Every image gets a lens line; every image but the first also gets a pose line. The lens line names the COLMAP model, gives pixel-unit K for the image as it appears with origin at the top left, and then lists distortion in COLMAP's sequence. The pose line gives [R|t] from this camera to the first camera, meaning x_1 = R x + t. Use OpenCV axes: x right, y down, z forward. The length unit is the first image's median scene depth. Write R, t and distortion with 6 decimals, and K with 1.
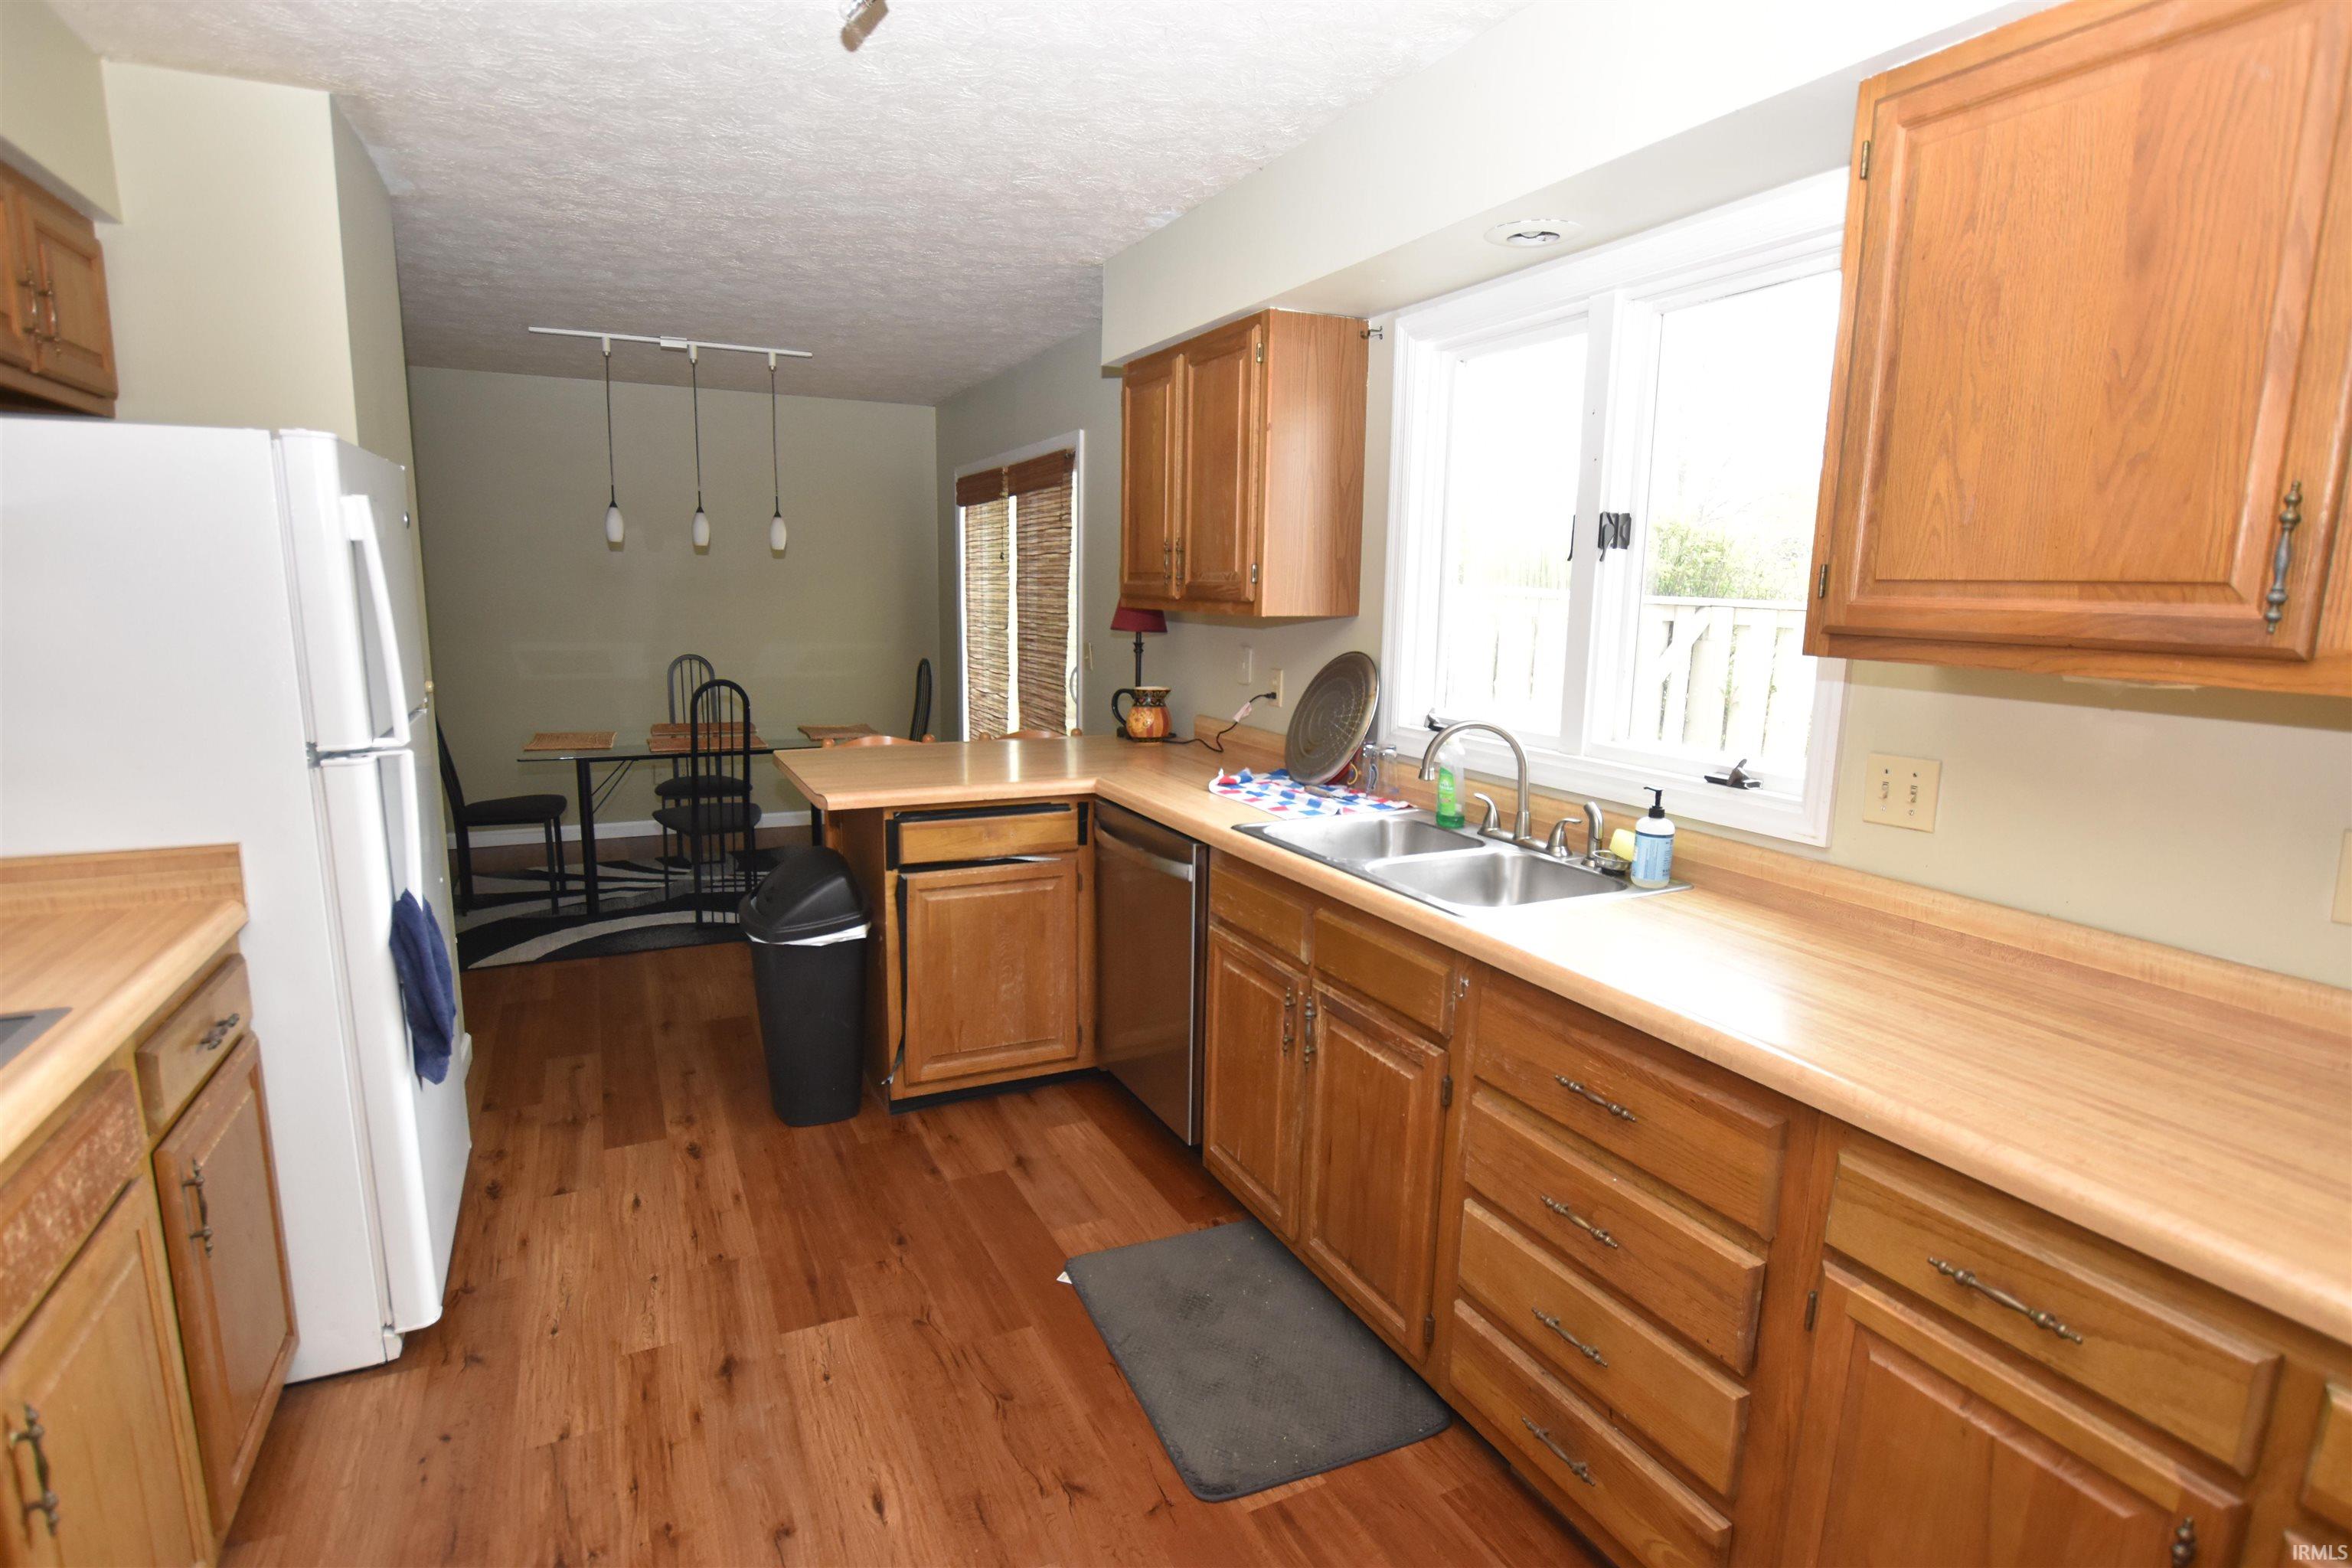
lens RADIAL K [[1216.4, 0, 1176.0], [0, 1216.4, 784.0], [0, 0, 1]] dist [-0.004288, 0.001223]
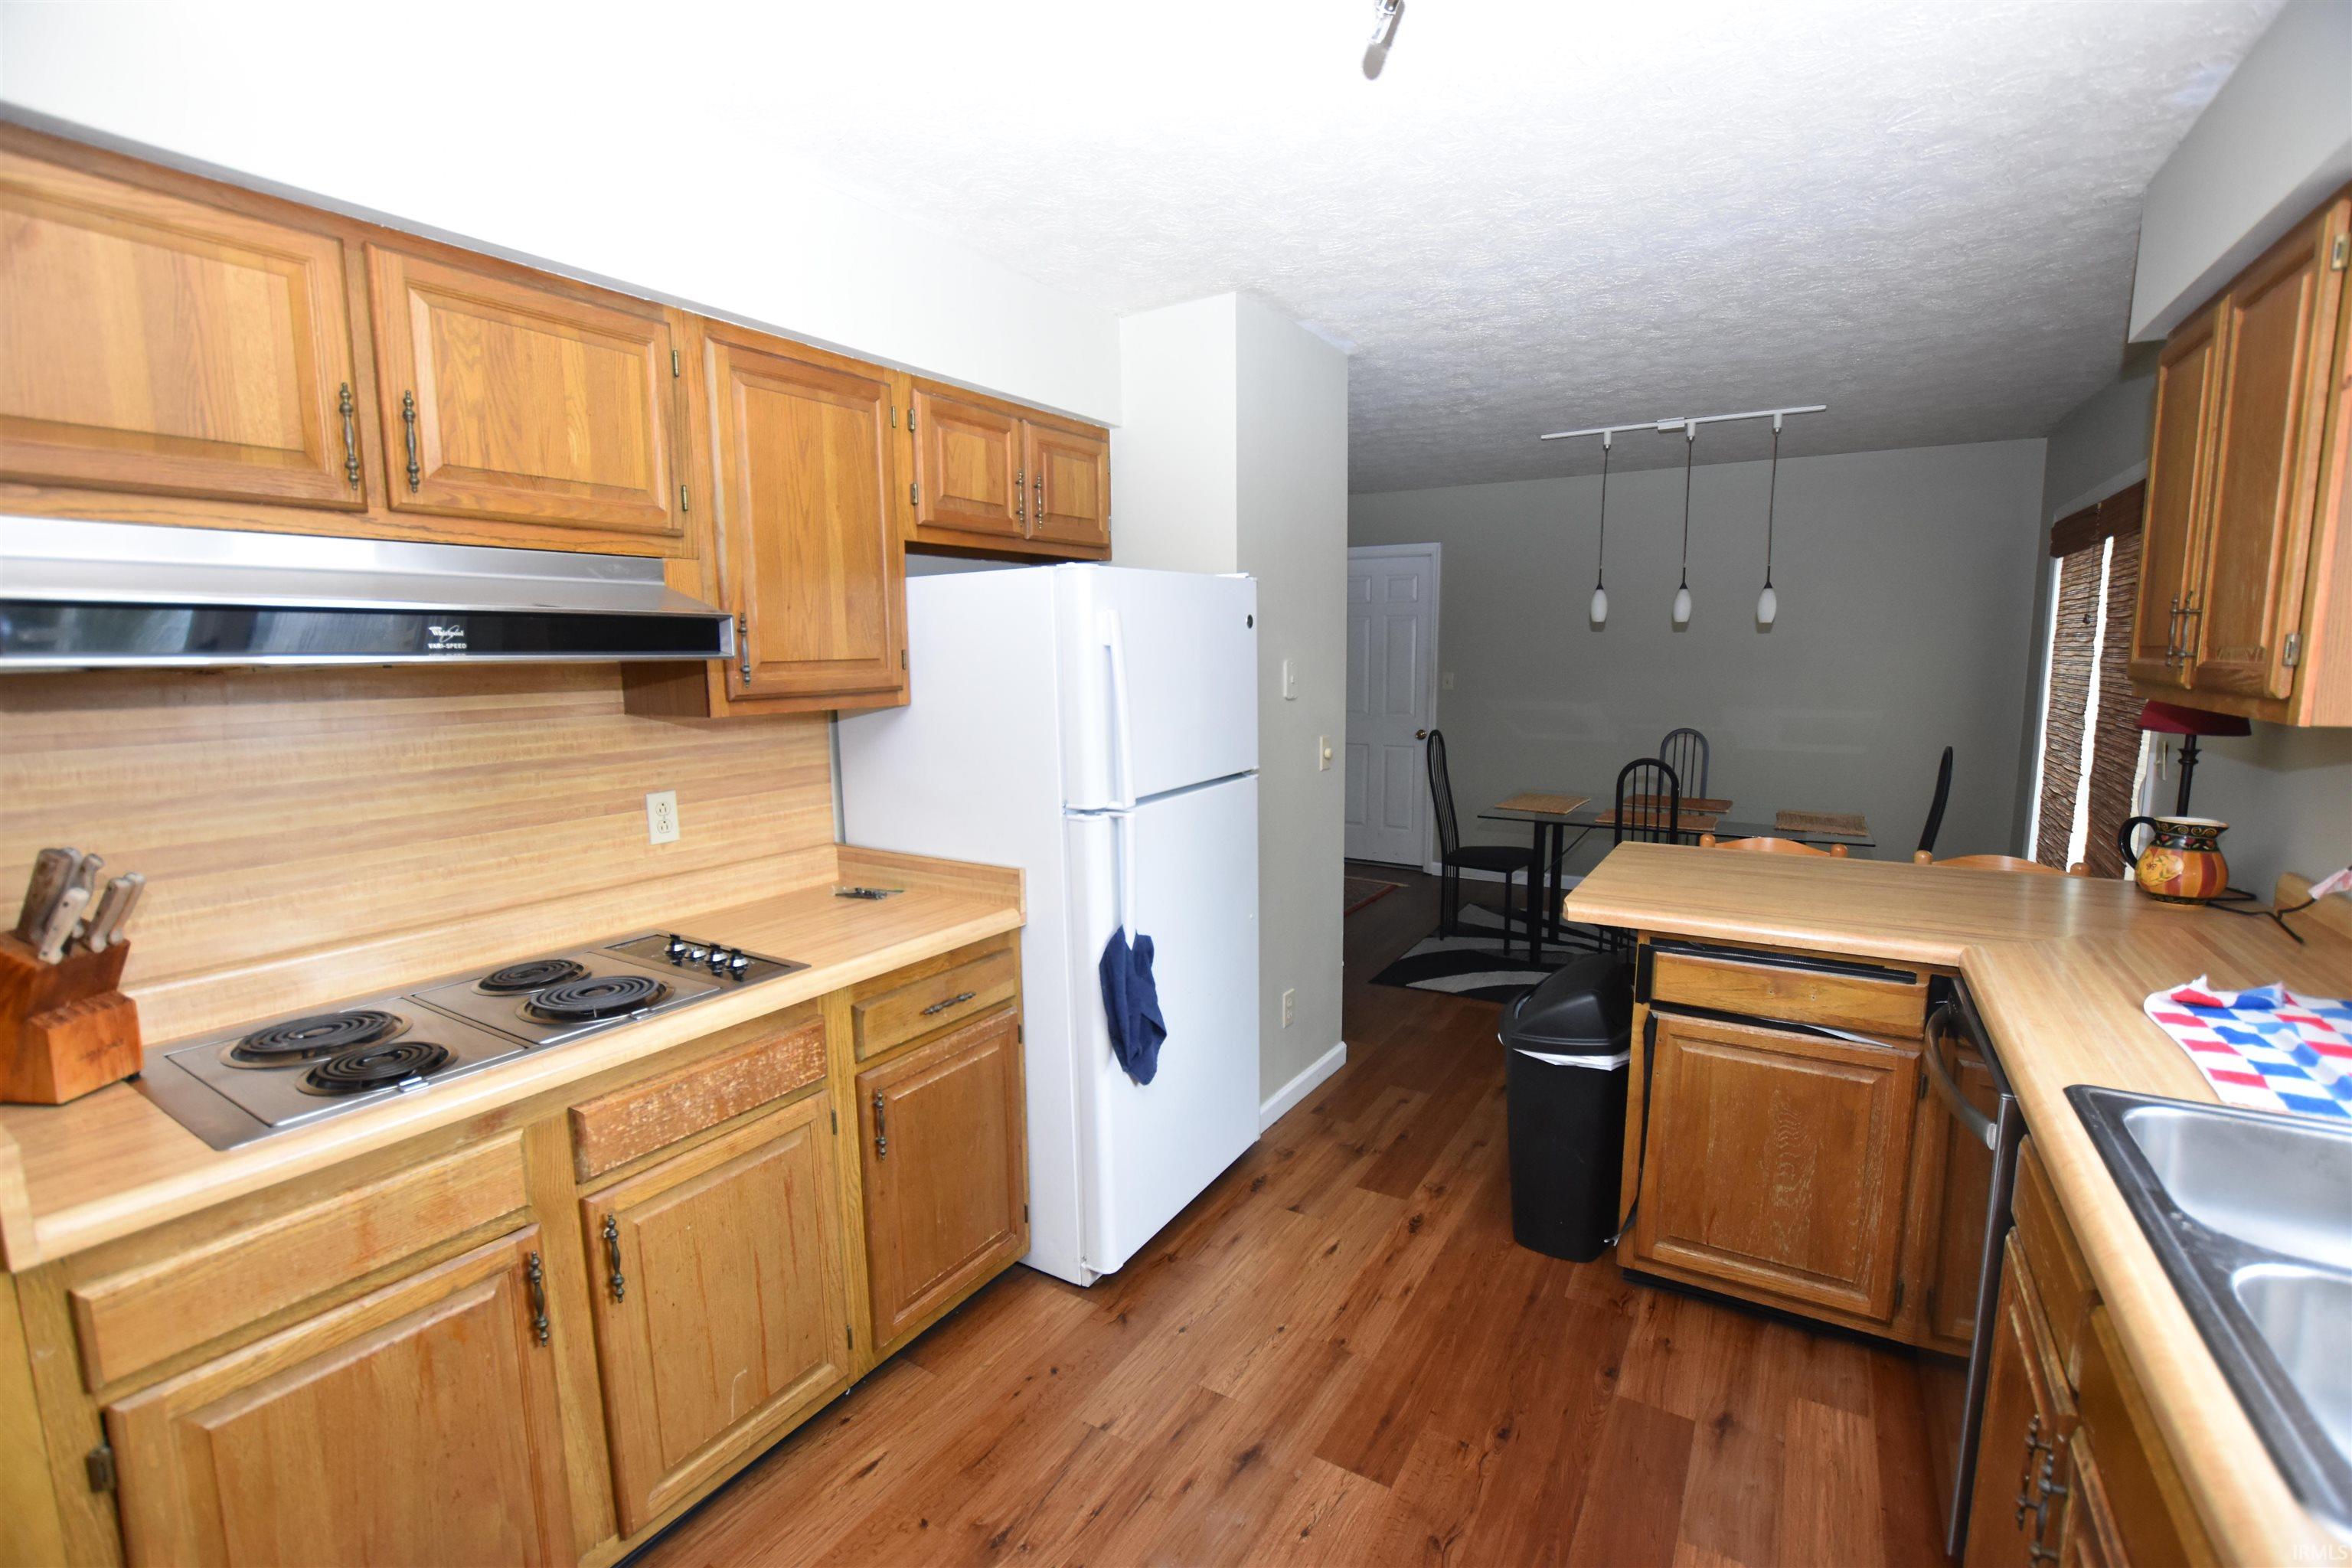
lens RADIAL K [[1054.0, 0, 1176.0], [0, 1054.0, 784.0], [0, 0, 1]] dist [-0.025363, 0.000397]
pose [[0.525346, 0.089499, -0.846169, 0.198697], [-0.118391, 0.992468, 0.031470, -0.064846], [0.842612, 0.083646, 0.531985, 0.317050]]
